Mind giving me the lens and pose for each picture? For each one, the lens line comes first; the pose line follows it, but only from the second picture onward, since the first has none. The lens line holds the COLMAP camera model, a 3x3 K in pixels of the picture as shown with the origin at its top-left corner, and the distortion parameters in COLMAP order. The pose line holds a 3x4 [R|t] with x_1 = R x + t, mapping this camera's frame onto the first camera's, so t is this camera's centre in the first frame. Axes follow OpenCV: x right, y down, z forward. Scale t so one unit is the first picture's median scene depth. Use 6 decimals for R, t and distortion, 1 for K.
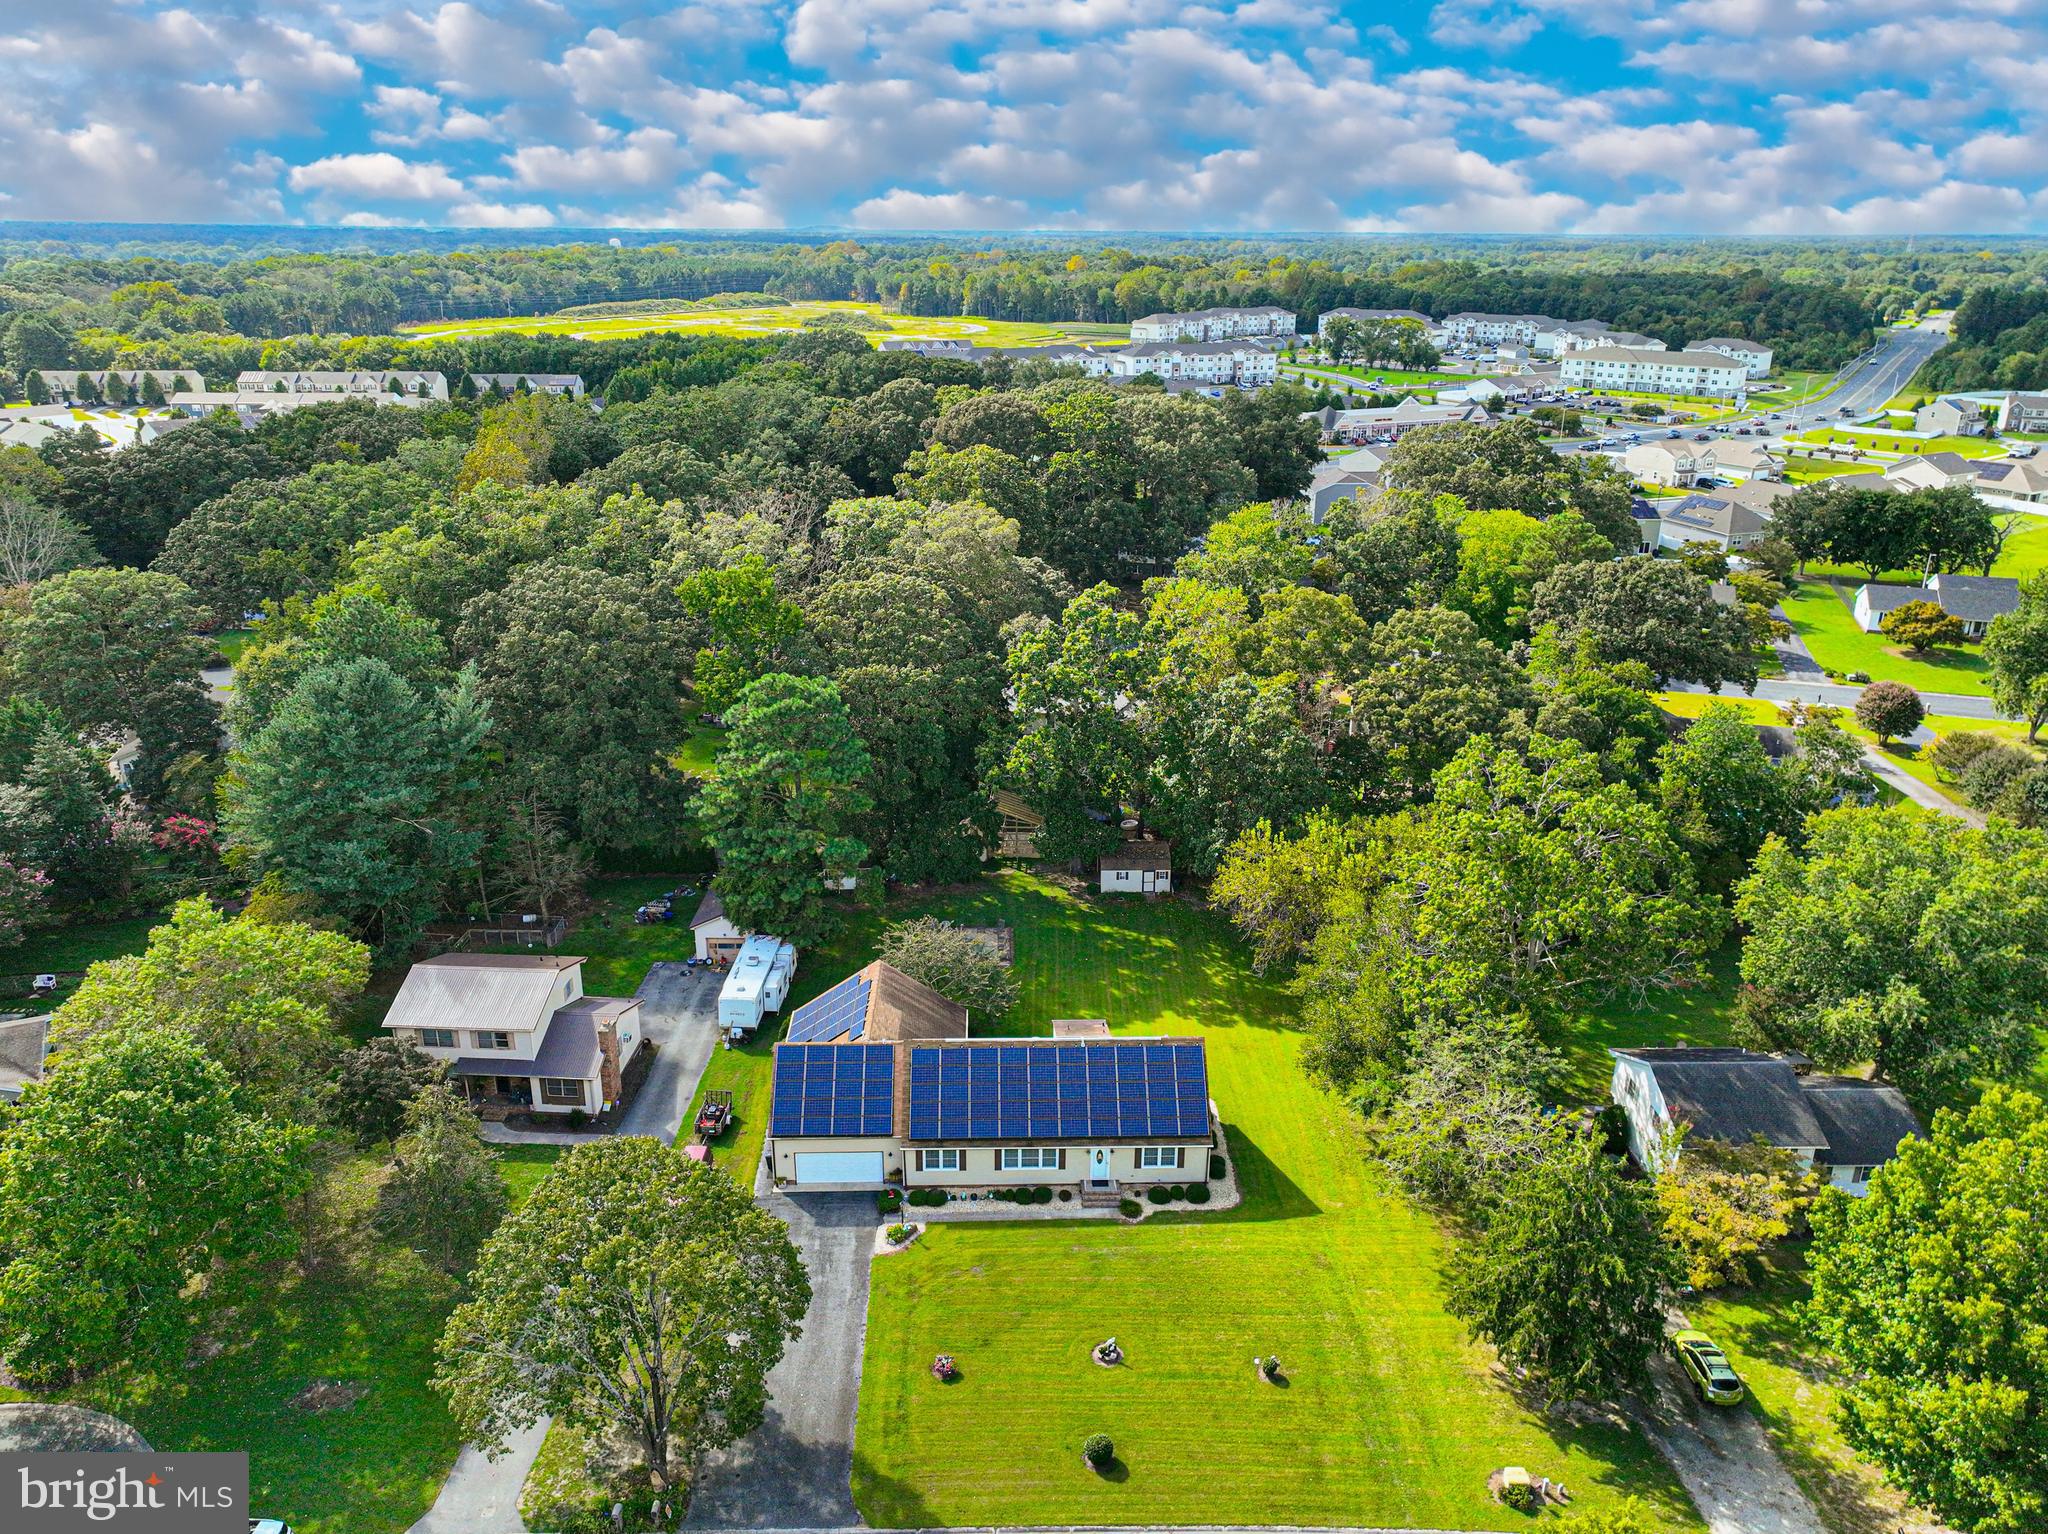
lens RADIAL K [[1480.8, 0, 1024.0], [0, 1480.8, 767.0], [0, 0, 1]] dist [0.007086, -0.004687]
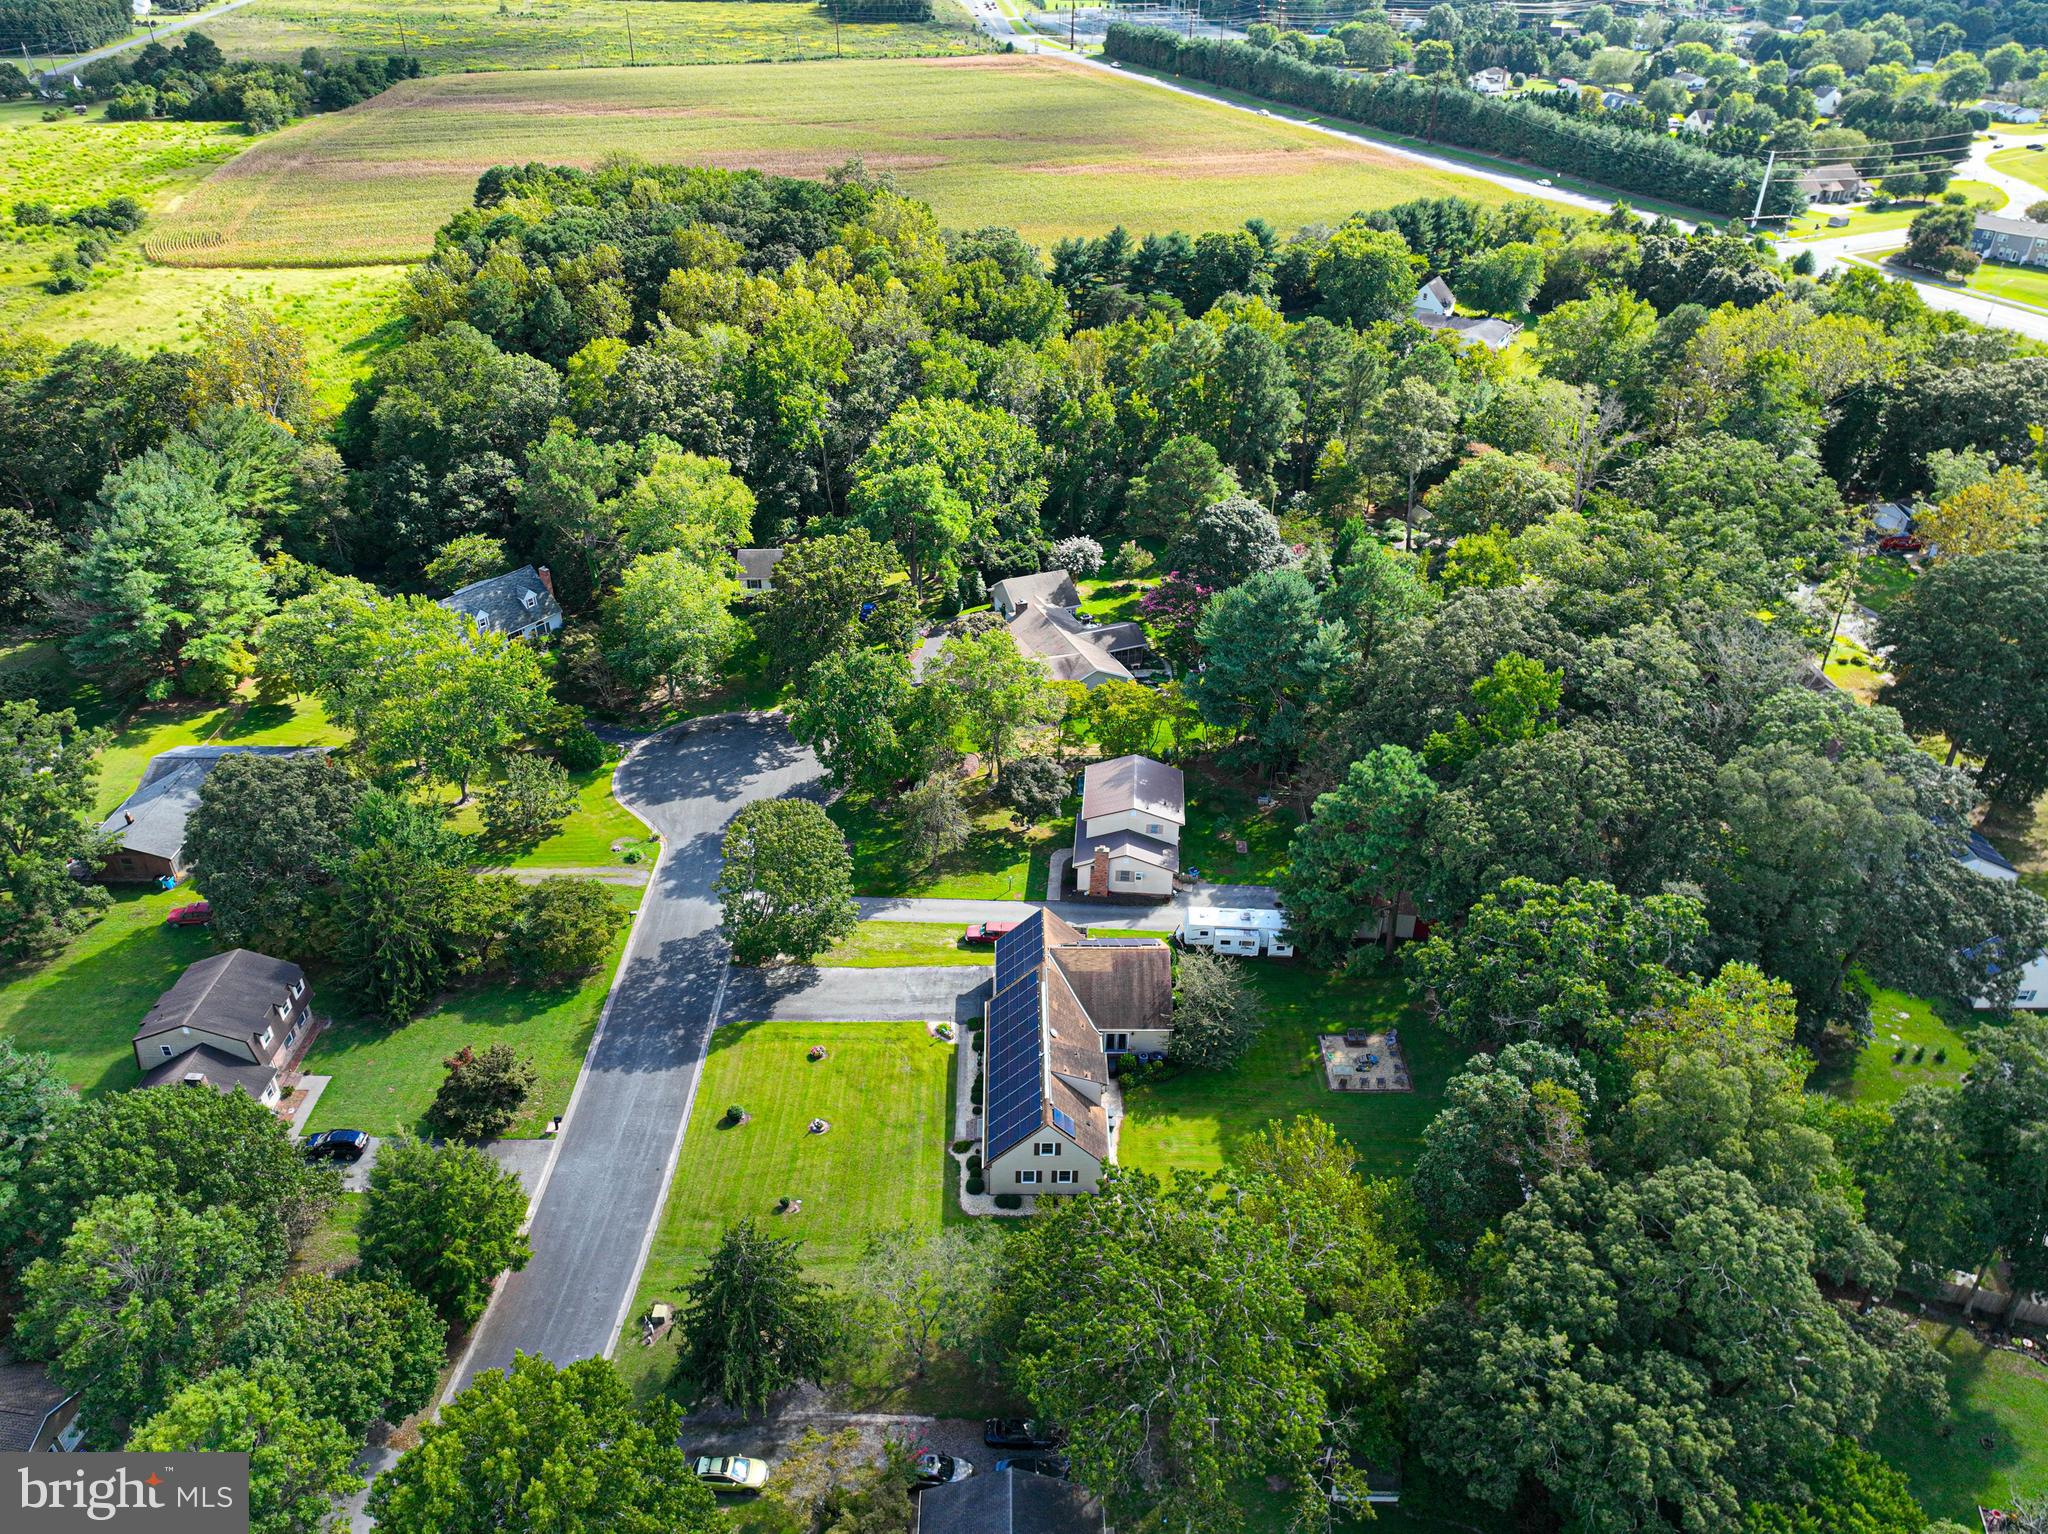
lens RADIAL K [[1481.6, 0, 1021.4], [0, 1481.6, 750.1], [0, 0, 1]] dist [0.001494, 0.011928]
pose [[-0.018715, 0.521952, -0.852770, 0.697364], [-0.359280, 0.792438, 0.492910, -0.453314], [0.933042, 0.315608, 0.172696, 0.476856]]
